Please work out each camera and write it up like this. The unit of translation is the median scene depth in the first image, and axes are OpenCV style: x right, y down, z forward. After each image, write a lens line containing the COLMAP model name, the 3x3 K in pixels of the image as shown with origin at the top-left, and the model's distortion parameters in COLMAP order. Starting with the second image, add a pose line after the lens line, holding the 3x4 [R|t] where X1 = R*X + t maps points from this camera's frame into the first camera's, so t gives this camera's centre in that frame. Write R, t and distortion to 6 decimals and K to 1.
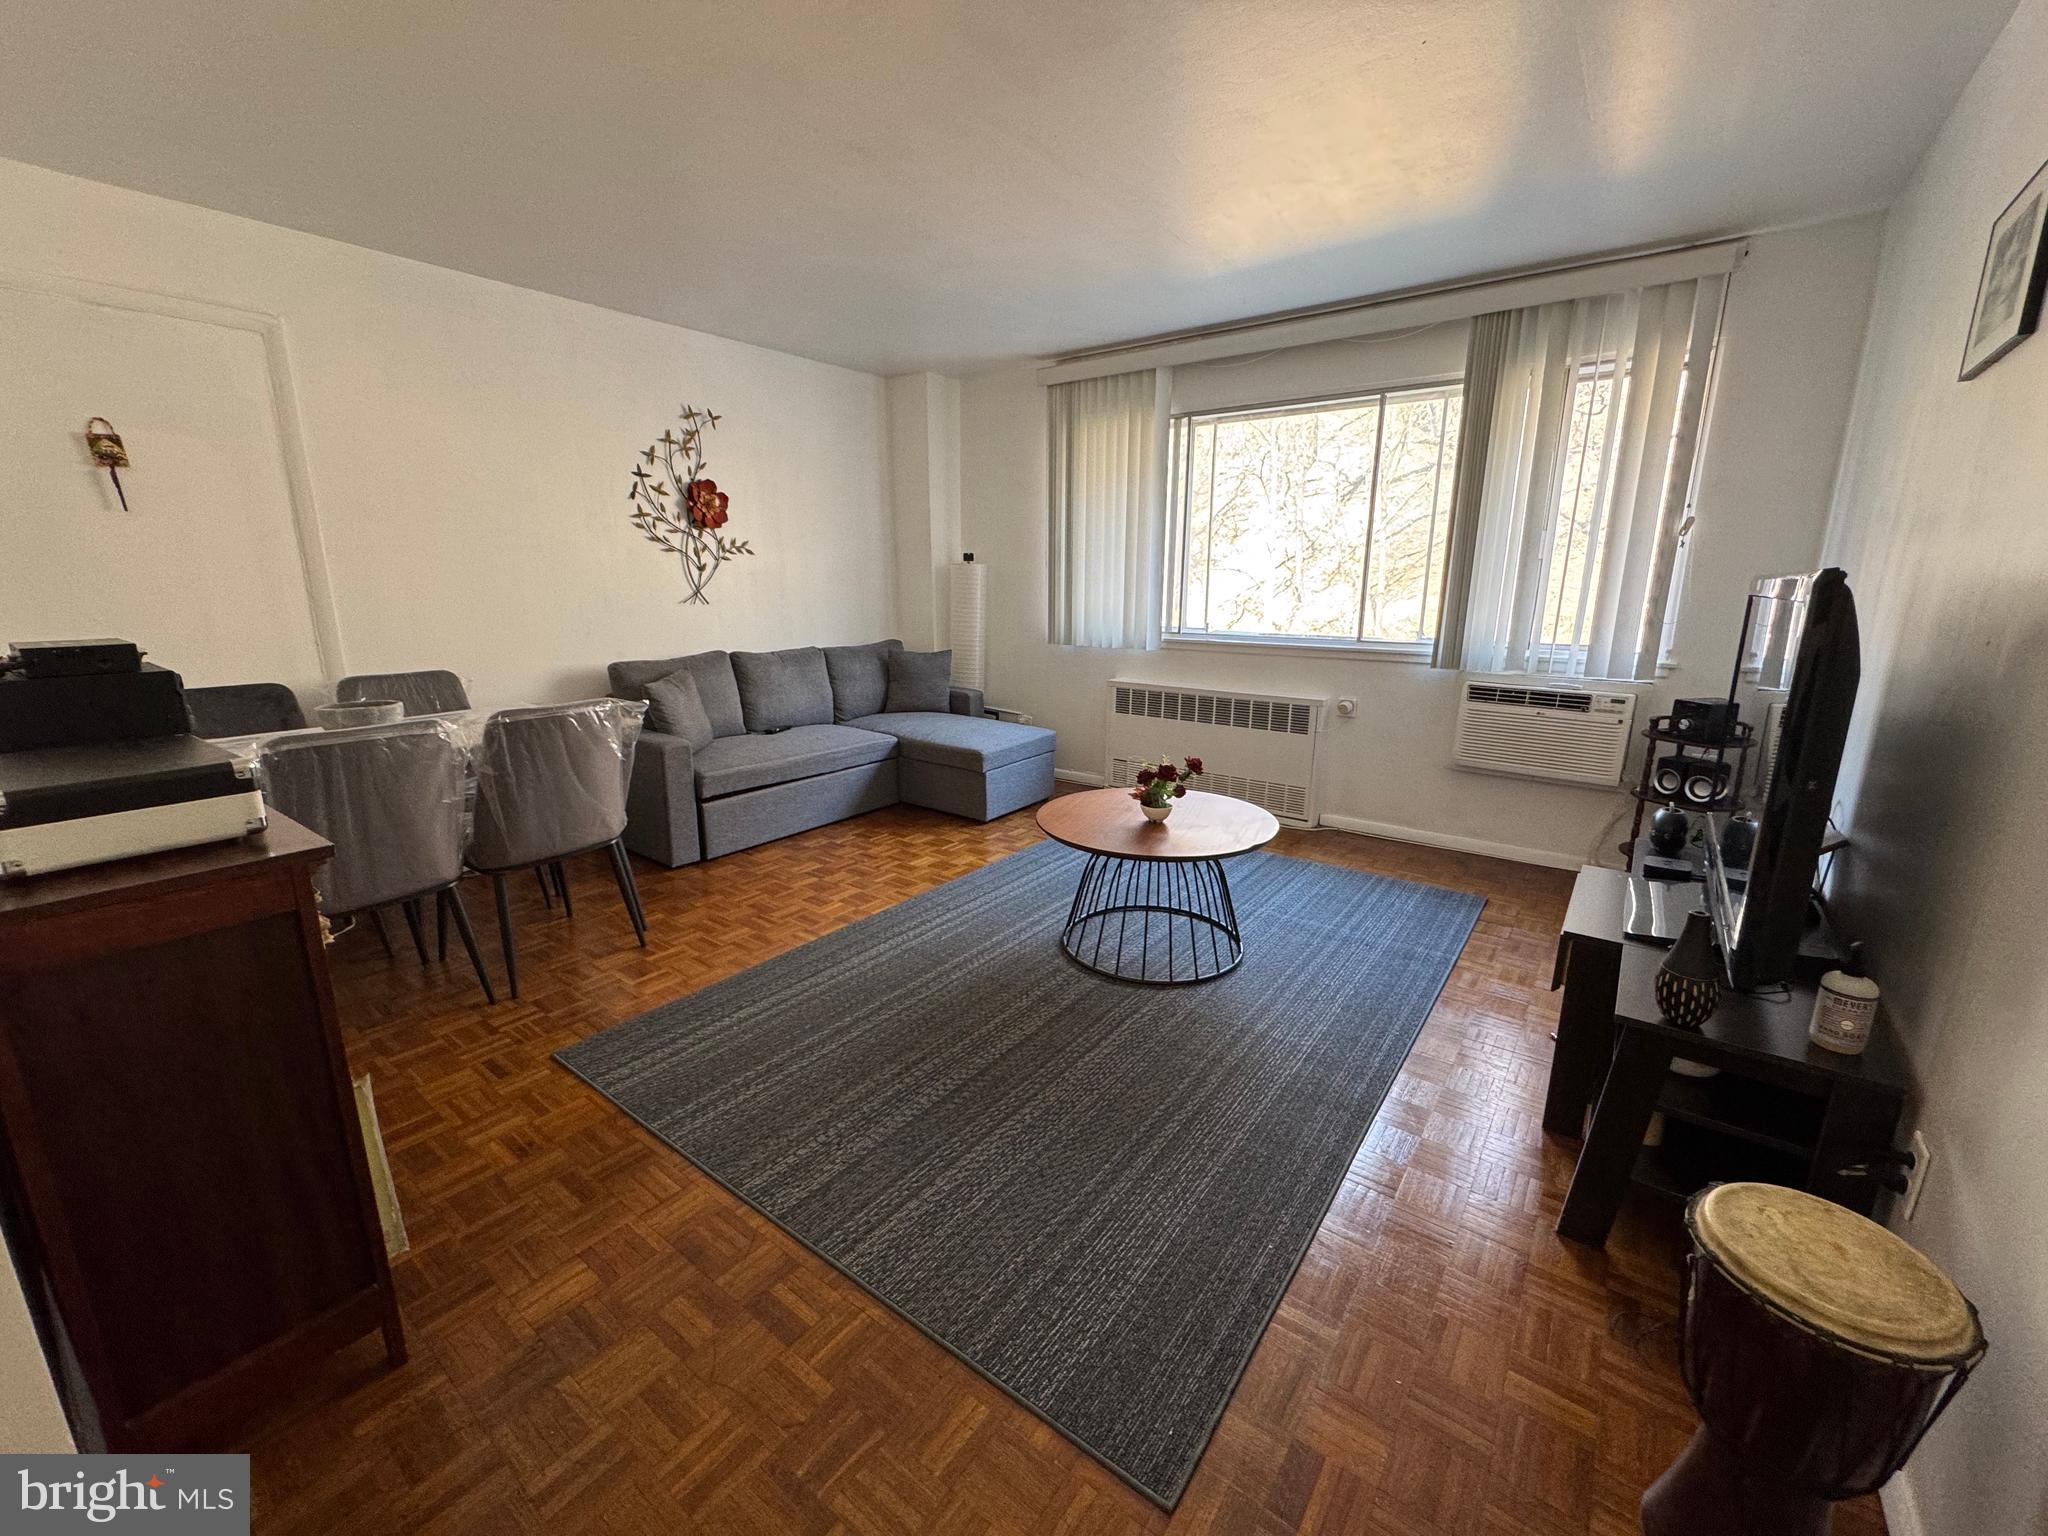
lens RADIAL K [[822.8, 0, 1017.4], [0, 822.8, 769.9], [0, 0, 1]] dist [-0.004050, 0.000304]
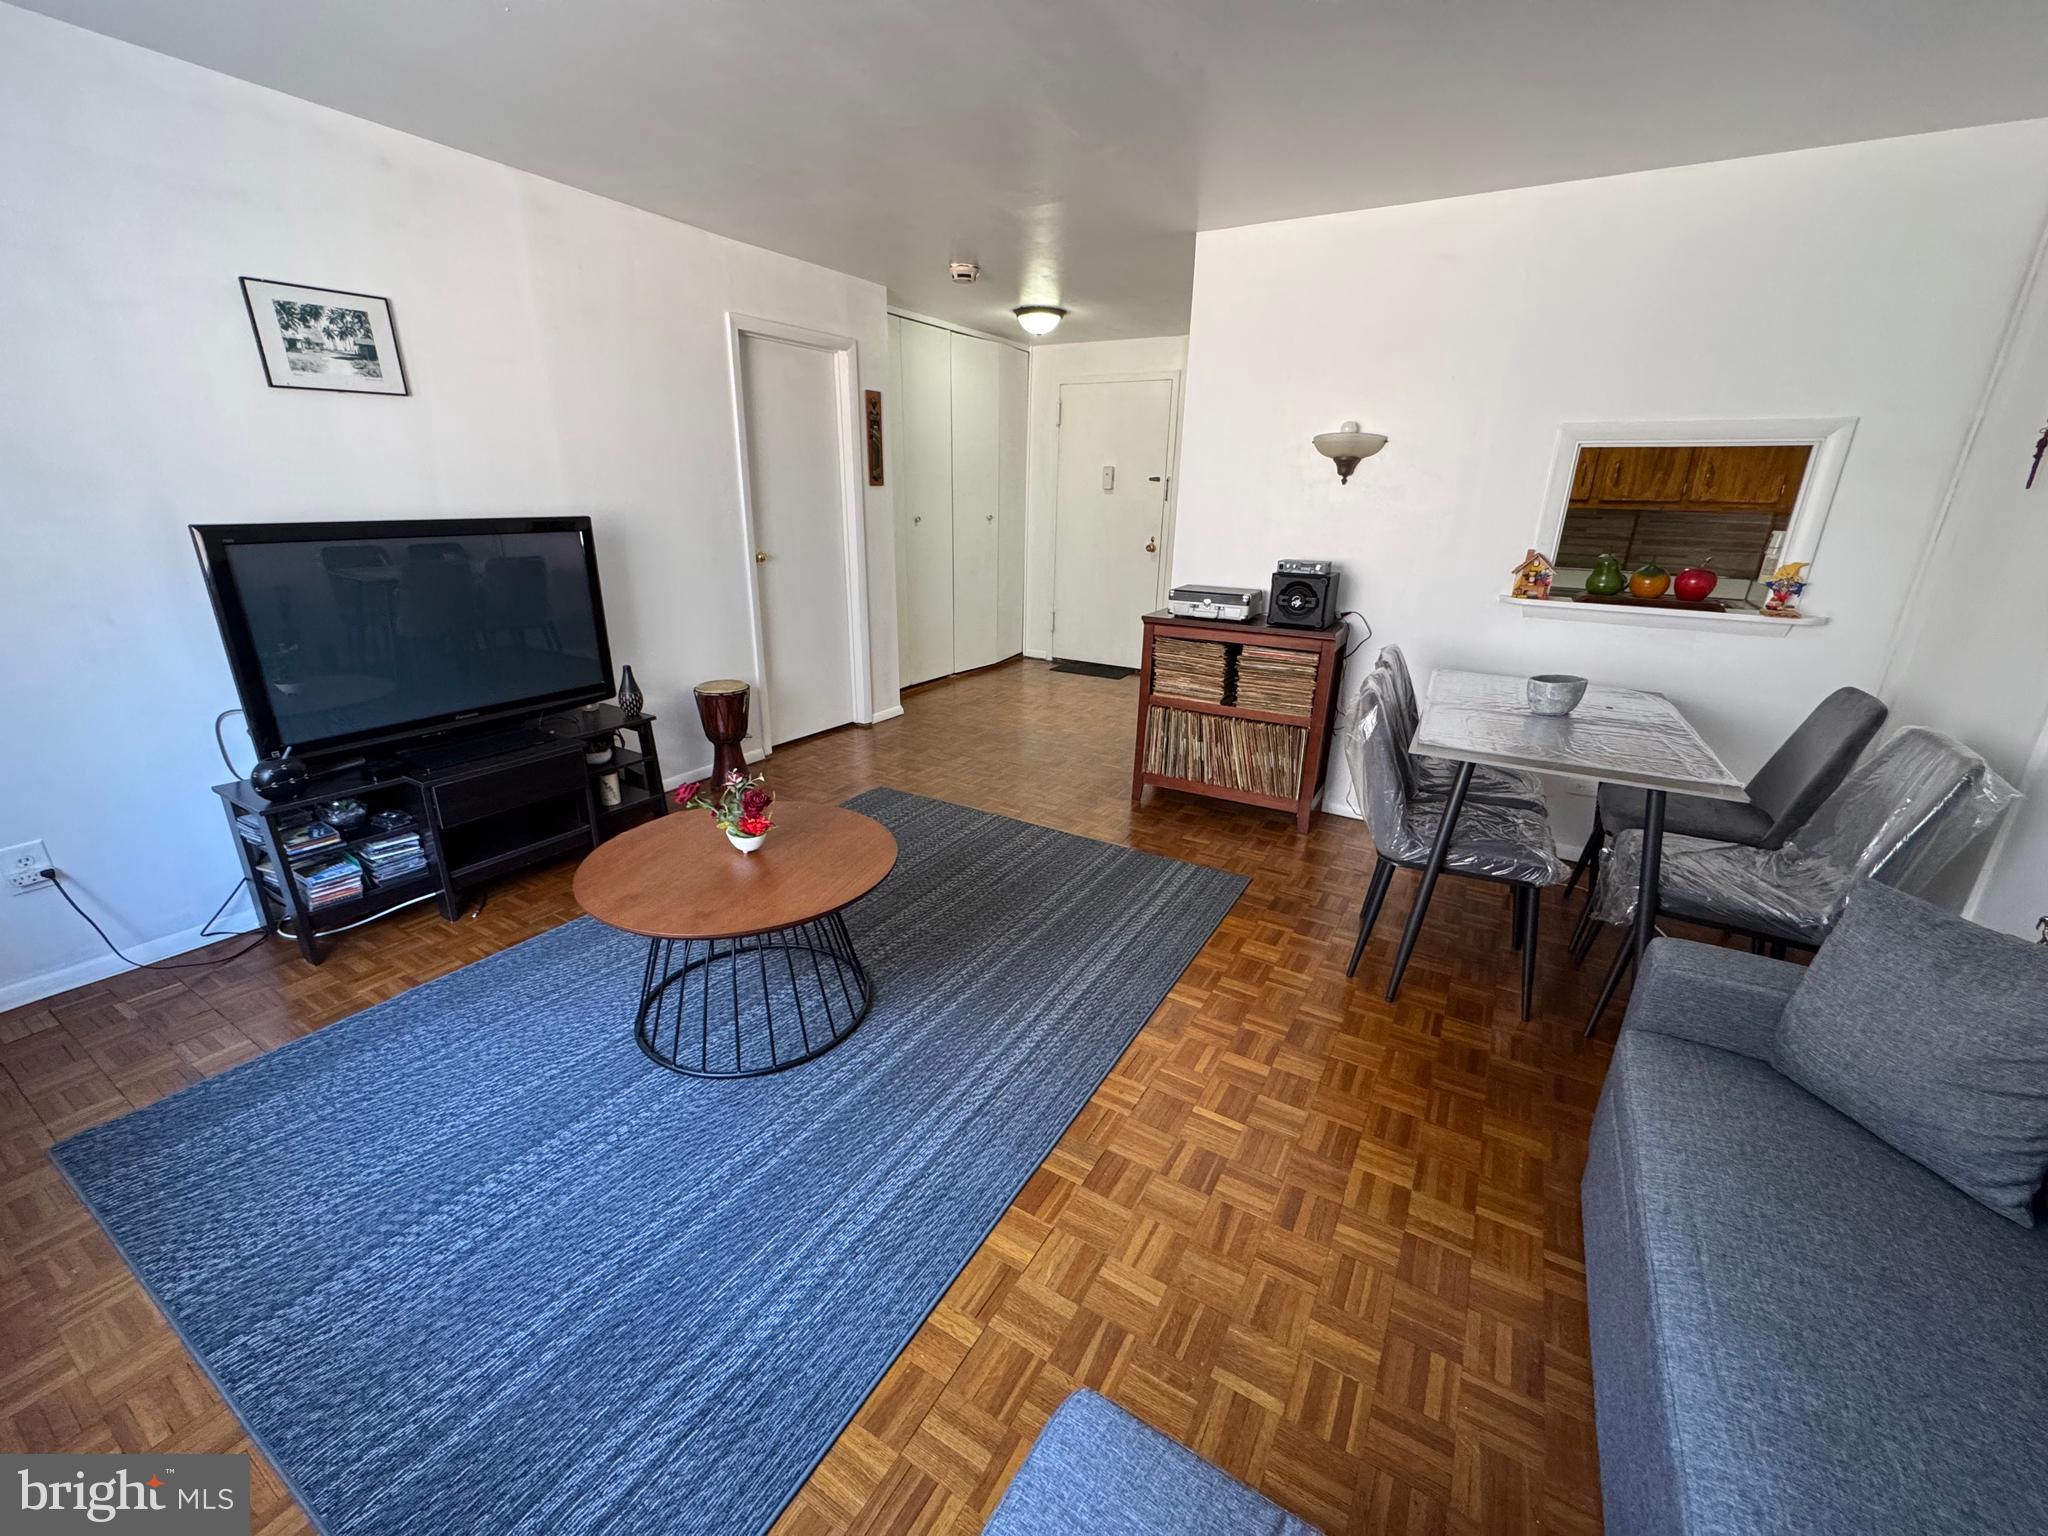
lens RADIAL K [[822.8, 0, 1029.2], [0, 822.8, 769.4], [0, 0, 1]] dist [-0.004050, 0.000304]
pose [[-0.993881, 0.008695, -0.110111, -0.004495], [-0.051193, 0.847097, 0.528967, -0.292694], [0.097874, 0.531367, -0.841469, 1.105768]]
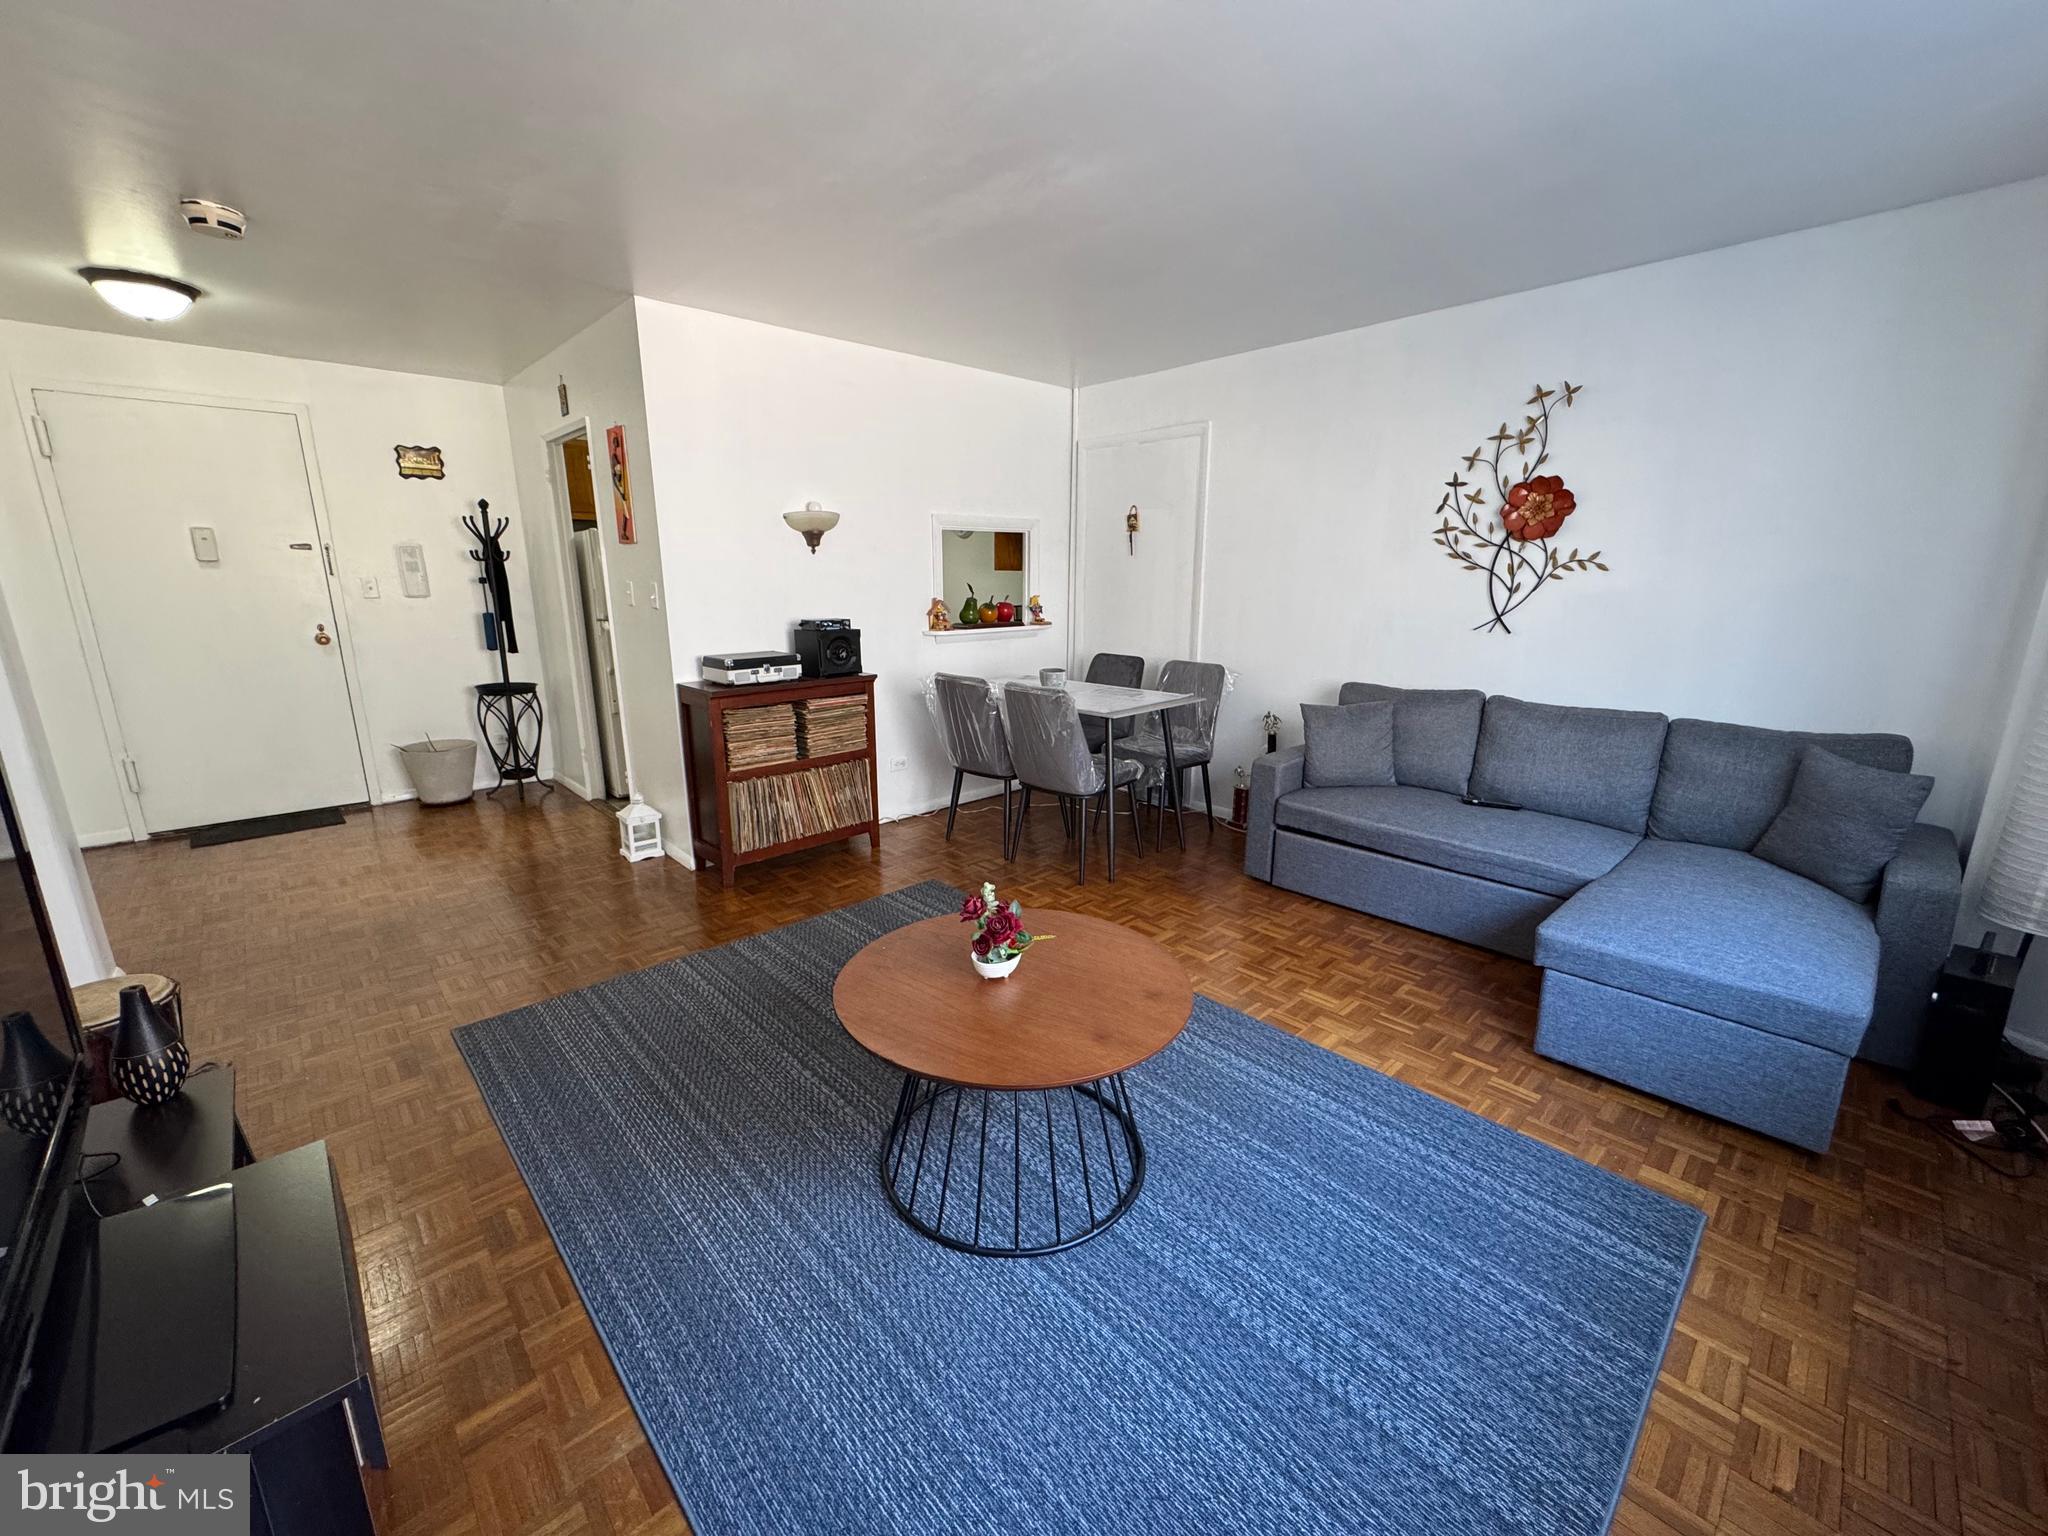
lens RADIAL K [[822.8, 0, 1021.6], [0, 822.8, 766.5], [0, 0, 1]] dist [-0.004050, 0.000304]
pose [[-0.168428, 0.220917, -0.960639, 0.523913], [-0.229685, 0.938940, 0.256197, -0.185565], [0.958580, 0.263796, -0.107403, 0.700283]]
